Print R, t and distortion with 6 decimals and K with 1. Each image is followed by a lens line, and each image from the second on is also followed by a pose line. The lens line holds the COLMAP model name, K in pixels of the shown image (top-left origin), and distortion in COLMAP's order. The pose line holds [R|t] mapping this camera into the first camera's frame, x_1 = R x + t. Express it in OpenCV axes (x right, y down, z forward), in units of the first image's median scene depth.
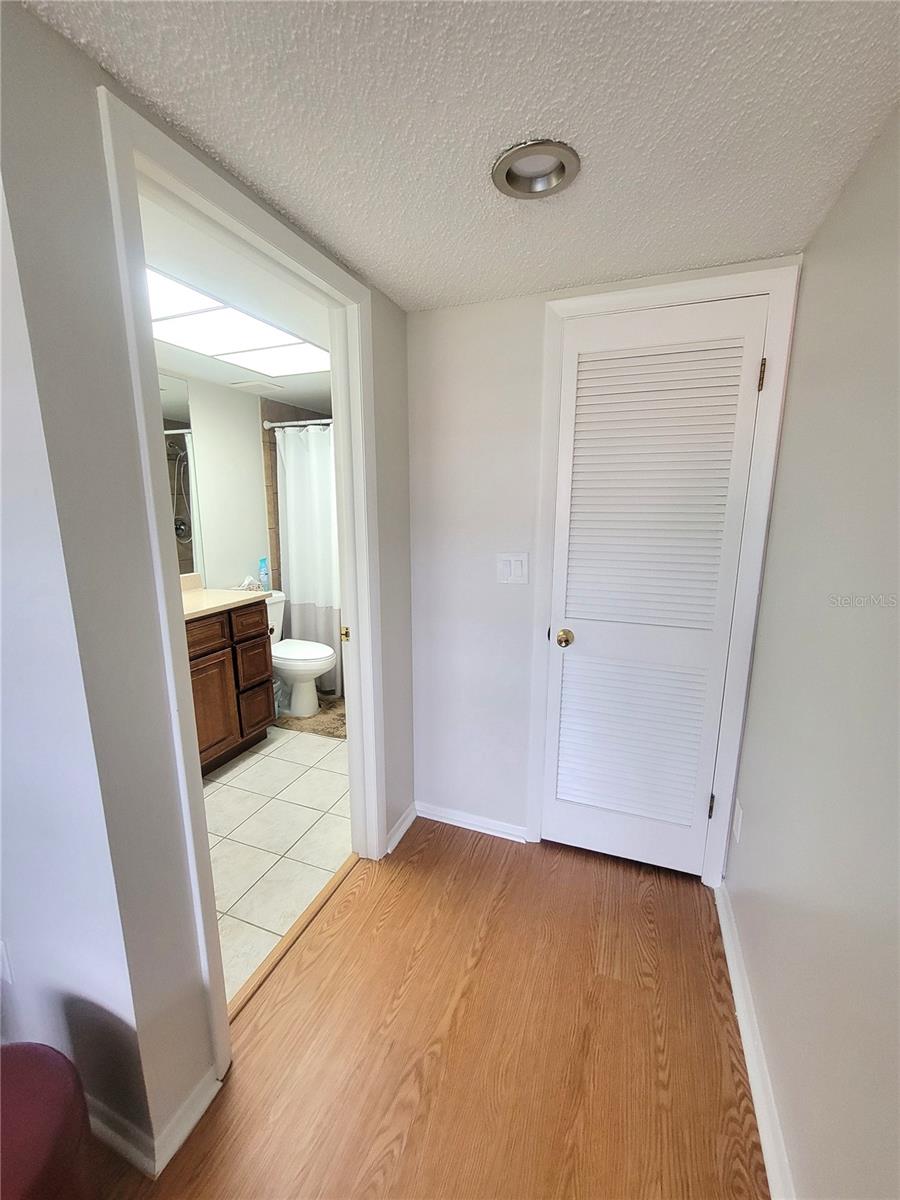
lens RADIAL K [[488.4, 0, 449.7], [0, 488.4, 601.9], [0, 0, 1]] dist [0.001638, -0.001603]
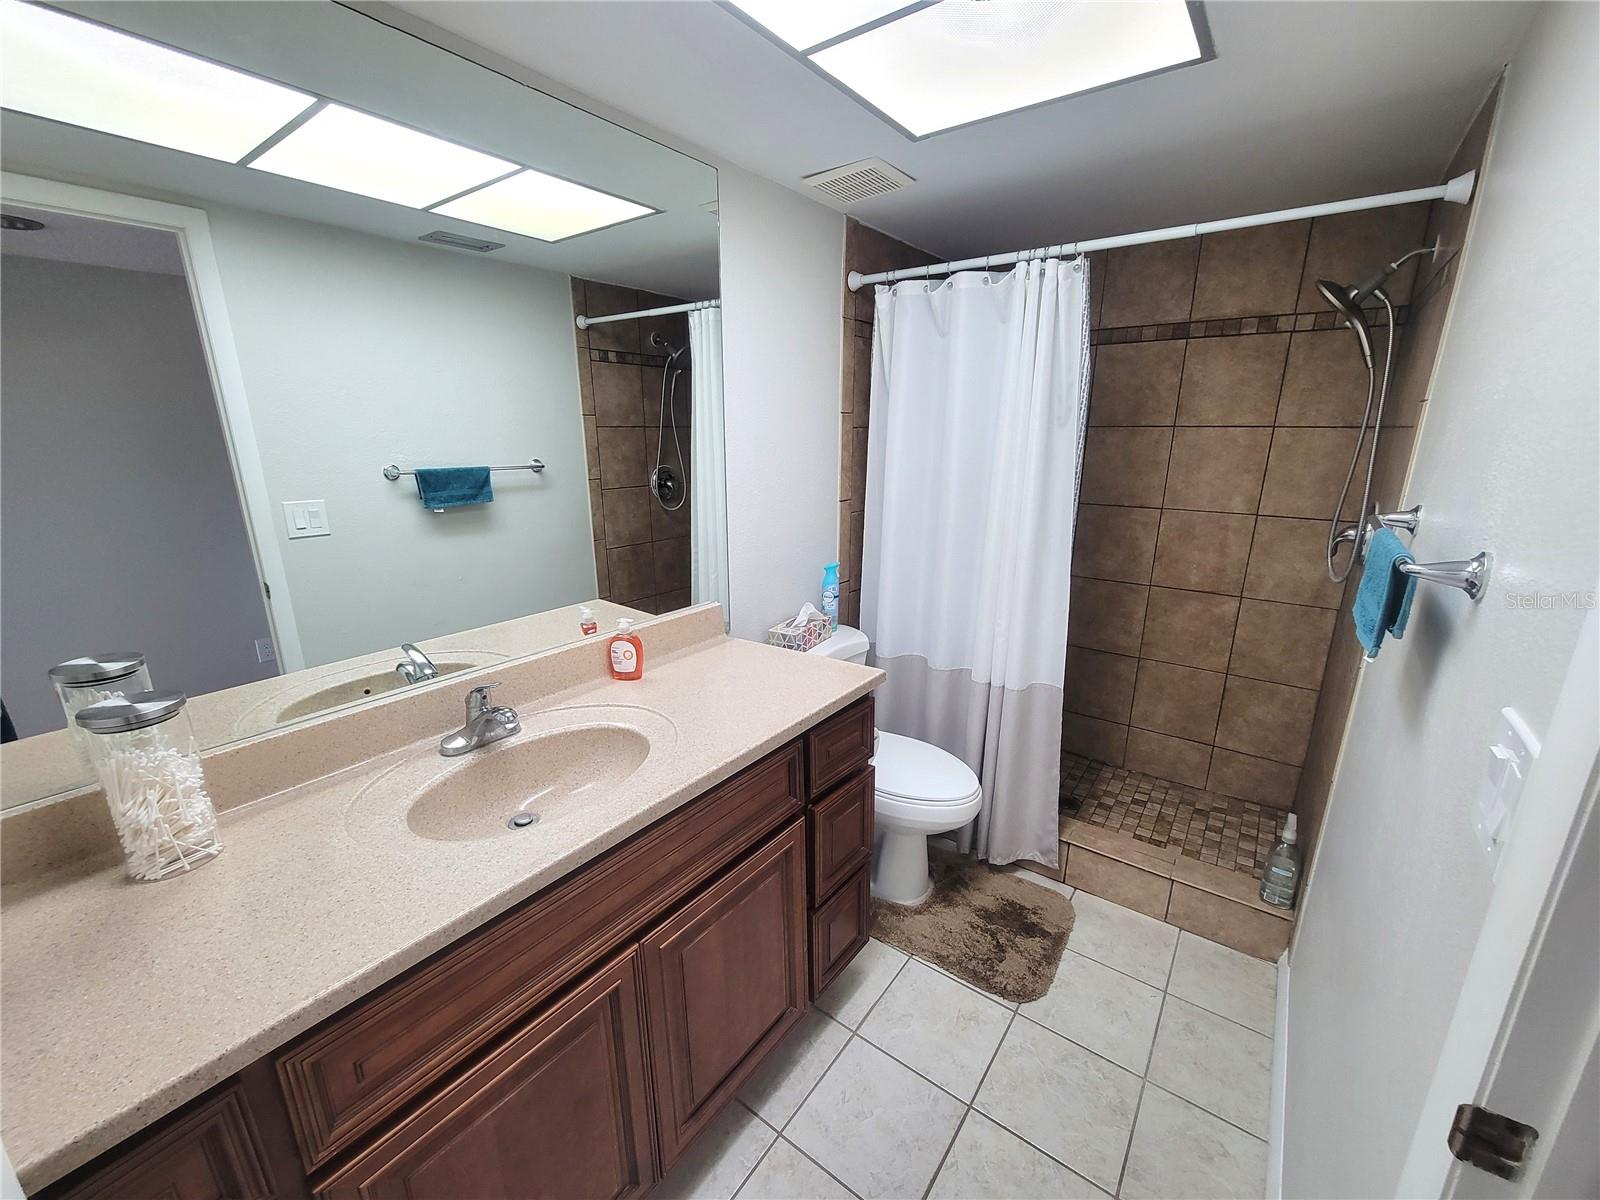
lens RADIAL K [[651.2, 0, 801.2], [0, 651.2, 606.0], [0, 0, 1]] dist [0.001638, -0.001603]
pose [[0.966200, 0.065858, -0.249239, -0.253452], [-0.047981, 0.995865, 0.077139, -0.098770], [0.253288, -0.062573, 0.965365, 0.371658]]
